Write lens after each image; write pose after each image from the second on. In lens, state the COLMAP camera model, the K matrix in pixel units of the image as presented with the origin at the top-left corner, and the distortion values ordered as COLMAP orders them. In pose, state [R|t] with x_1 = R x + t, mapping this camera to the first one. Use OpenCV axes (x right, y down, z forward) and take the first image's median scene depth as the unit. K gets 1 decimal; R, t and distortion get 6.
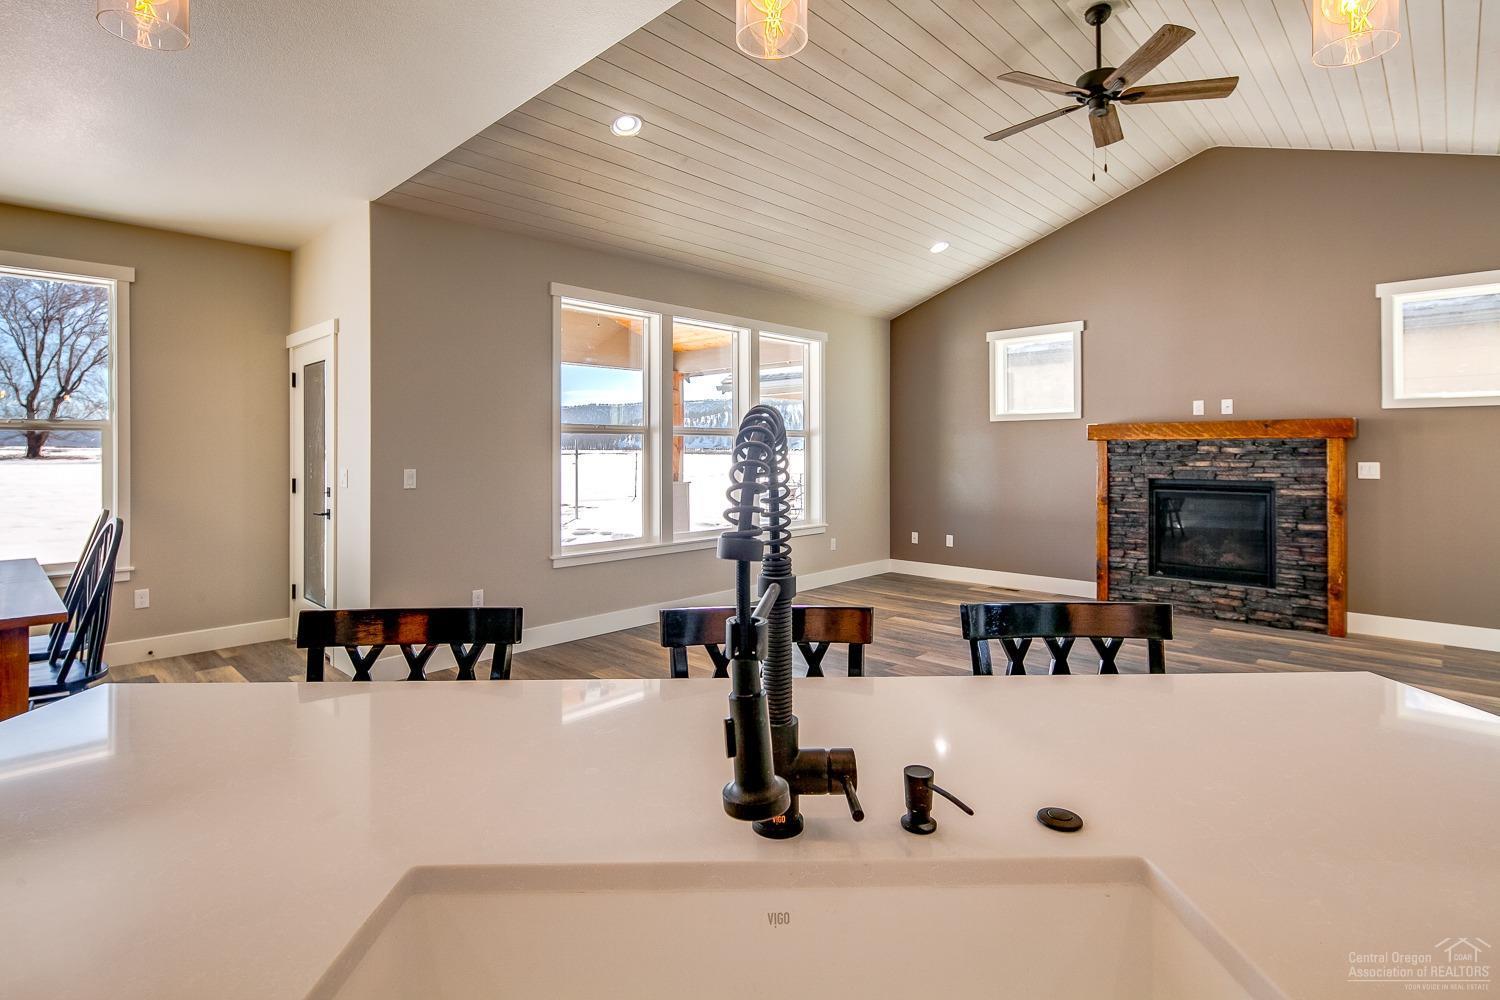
lens RADIAL K [[730.0, 0, 731.6], [0, 730.0, 455.8], [0, 0, 1]] dist [0.006922, -0.005352]
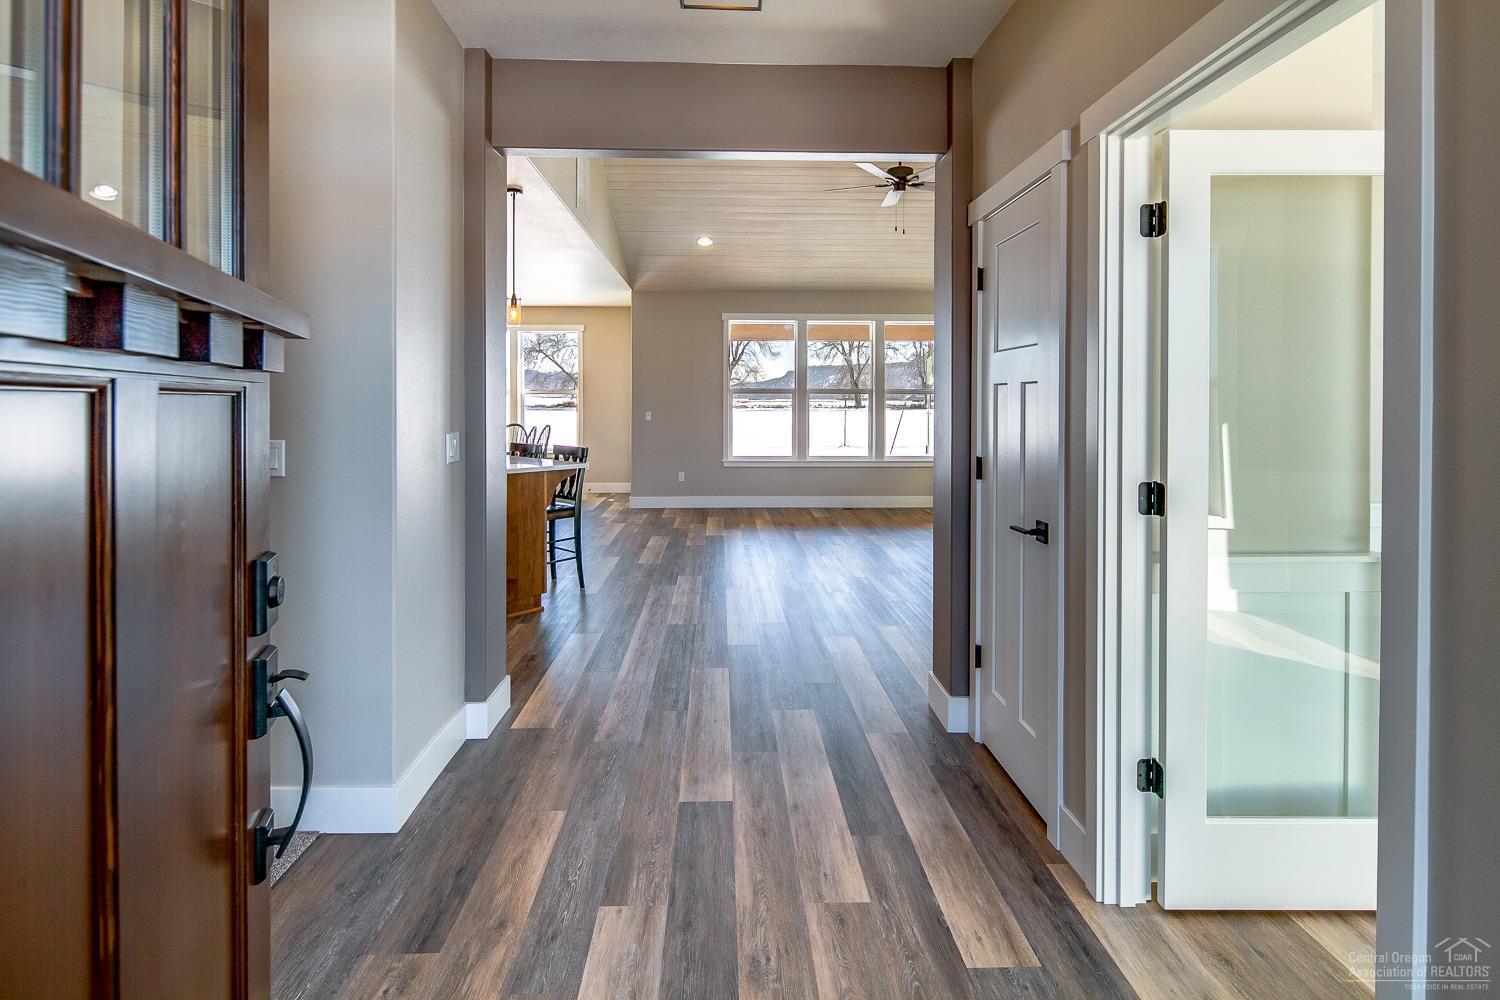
lens RADIAL K [[730.0, 0, 748.8], [0, 730.0, 402.3], [0, 0, 1]] dist [0.006922, -0.005352]
pose [[0.722871, 0.002014, -0.690981, 0.942302], [-0.006448, 0.999972, -0.003831, -0.002486], [0.690953, 0.007225, 0.722863, -0.257204]]
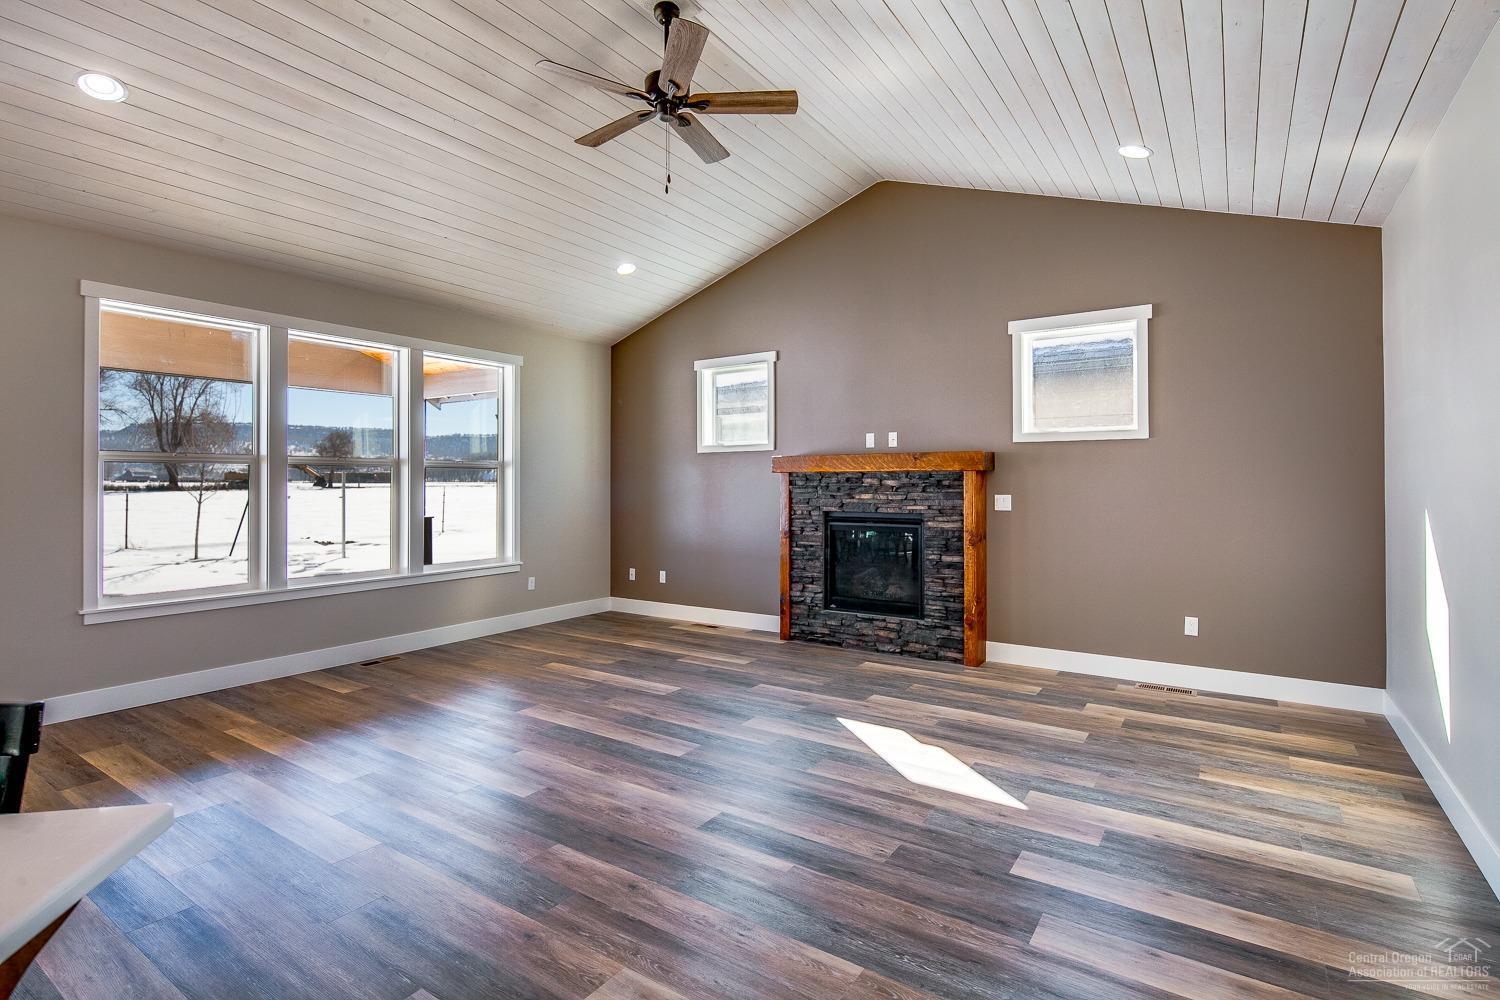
lens RADIAL K [[730.0, 0, 734.8], [0, 730.0, 485.7], [0, 0, 1]] dist [0.006922, -0.005352]
pose [[0.985060, 0.000016, 0.172214, 0.295244], [0.000642, 0.999993, -0.003768, 0.000073], [-0.172213, 0.003822, 0.985052, 0.049271]]
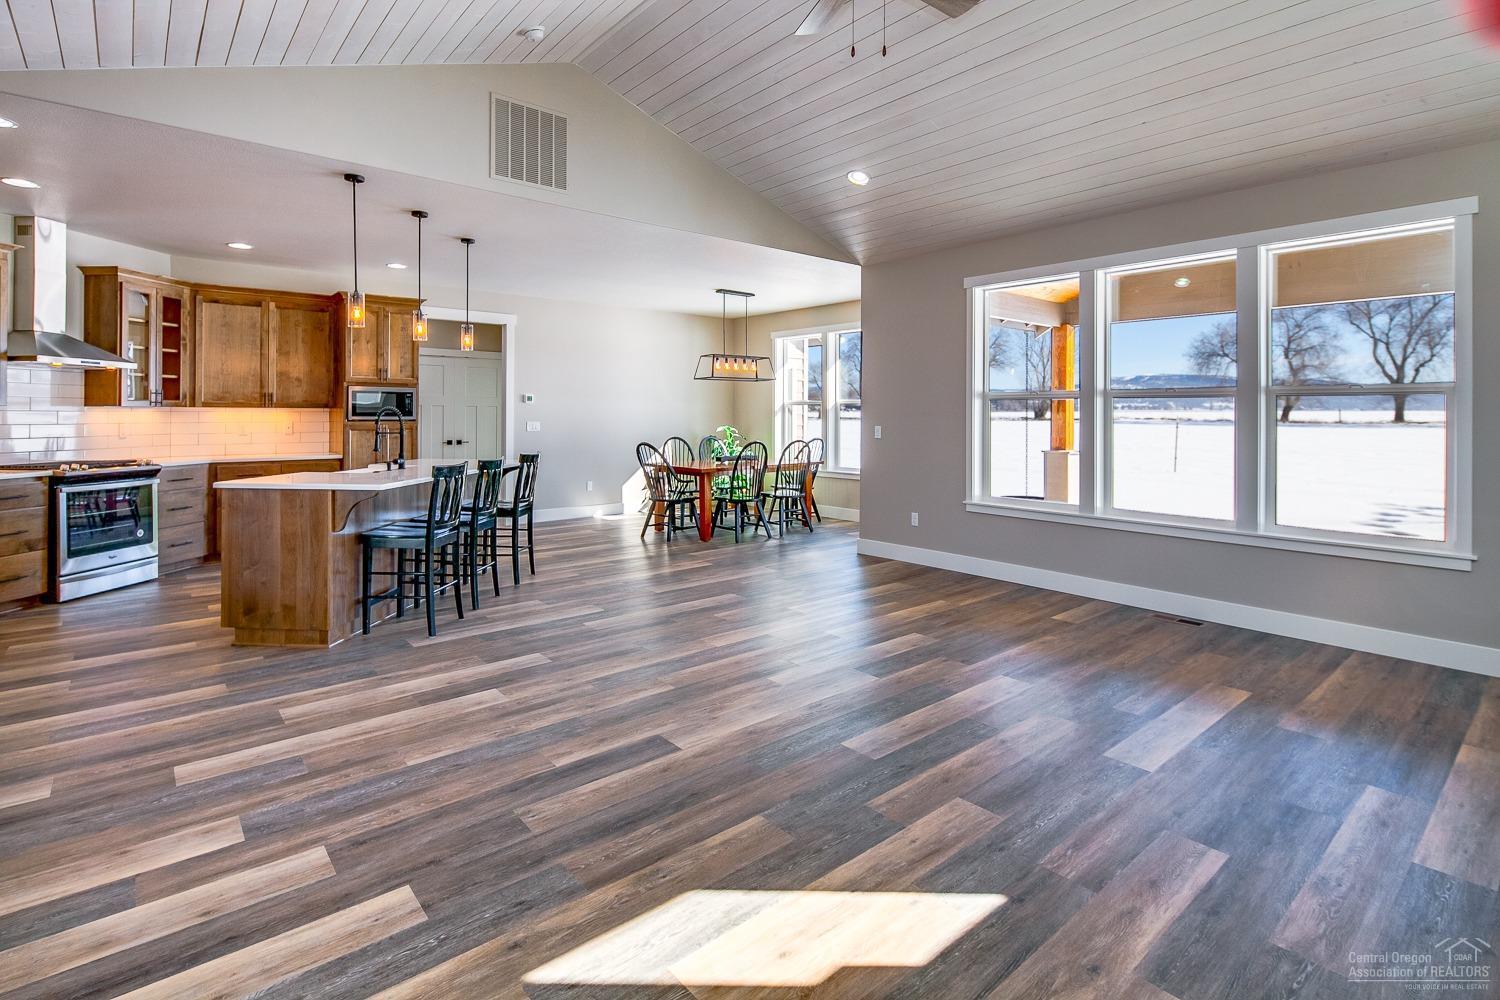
lens RADIAL K [[730.0, 0, 747.0], [0, 730.0, 409.9], [0, 0, 1]] dist [0.006922, -0.005352]
pose [[-0.095501, -0.004031, -0.995421, 0.879485], [-0.010645, 0.999939, -0.003028, -0.006488], [0.995372, 0.010307, -0.095538, 0.653123]]
